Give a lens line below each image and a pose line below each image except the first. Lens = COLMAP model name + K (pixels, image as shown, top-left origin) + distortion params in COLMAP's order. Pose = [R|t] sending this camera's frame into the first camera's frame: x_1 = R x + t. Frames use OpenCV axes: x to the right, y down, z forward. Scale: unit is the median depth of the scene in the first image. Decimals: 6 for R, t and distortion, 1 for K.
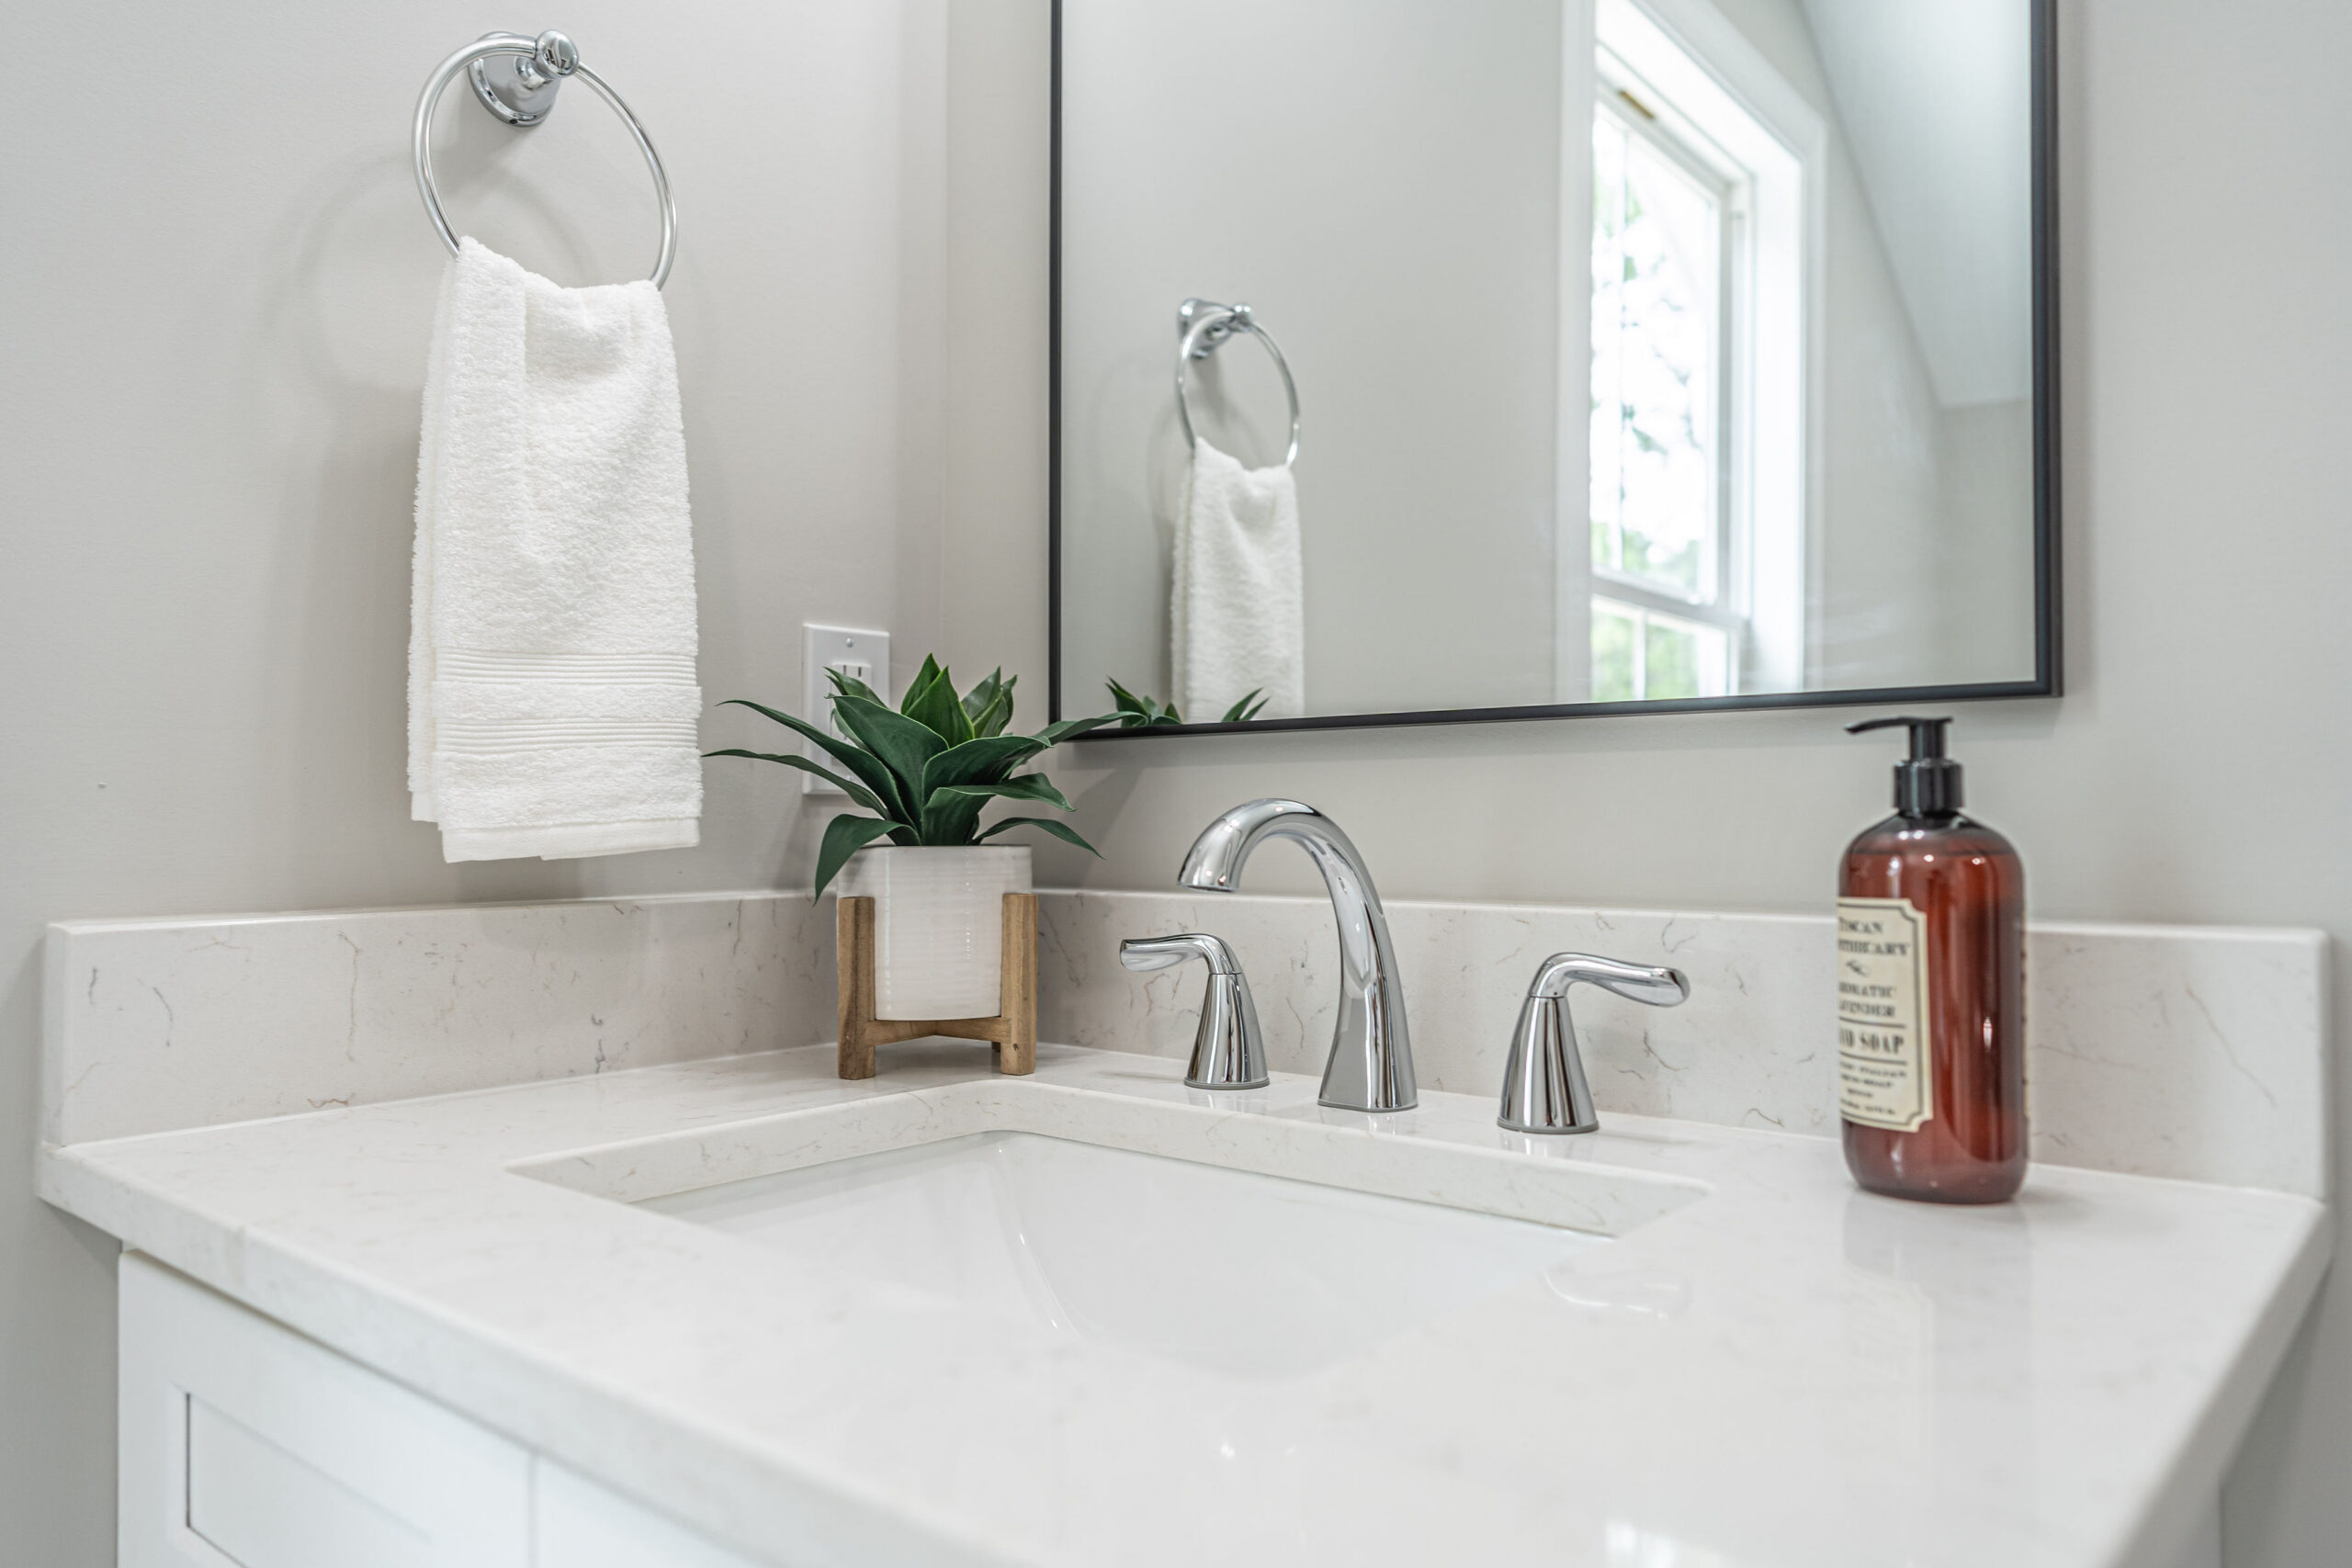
lens RADIAL K [[1599.0, 0, 1176.0], [0, 1599.0, 784.0], [0, 0, 1]] dist [-0.005477, -0.001495]
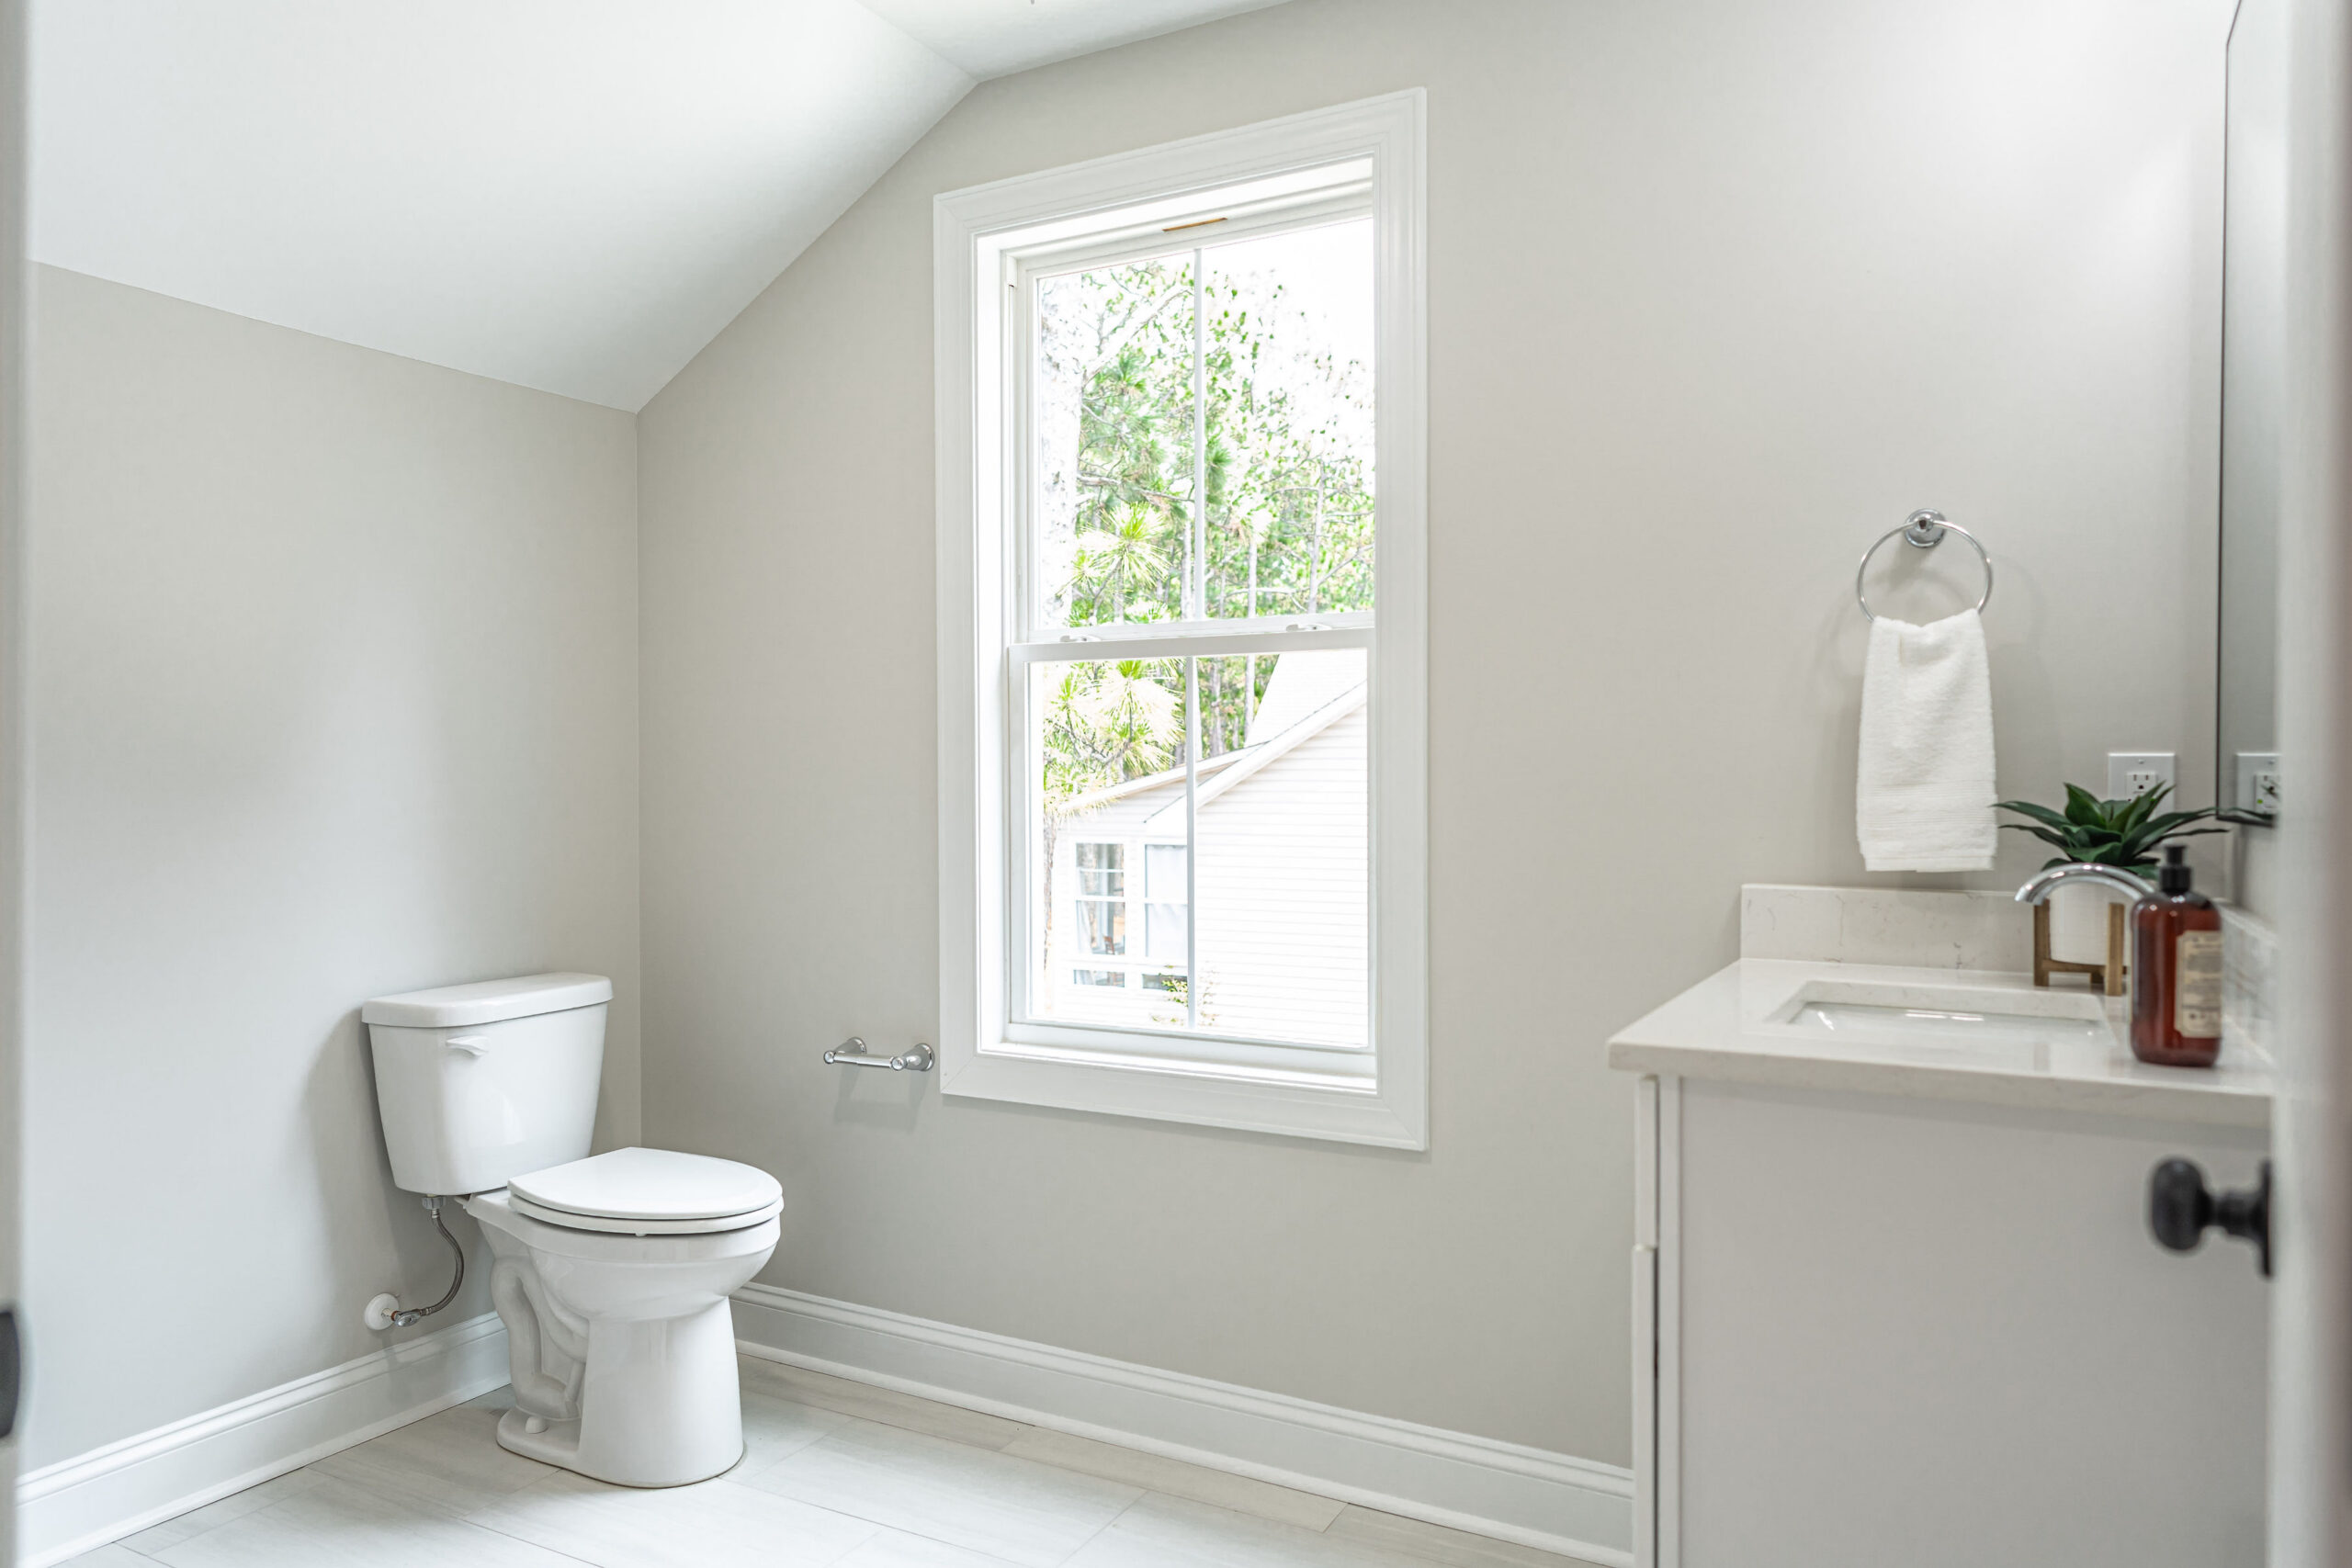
lens RADIAL K [[1574.6, 0, 1160.2], [0, 1574.6, 790.7], [0, 0, 1]] dist [-0.003627, 0.004166]
pose [[0.179371, 0.011230, -0.983717, 1.615610], [0.013015, 0.999820, 0.013787, -0.113715], [0.983695, -0.015276, 0.179192, -0.486437]]
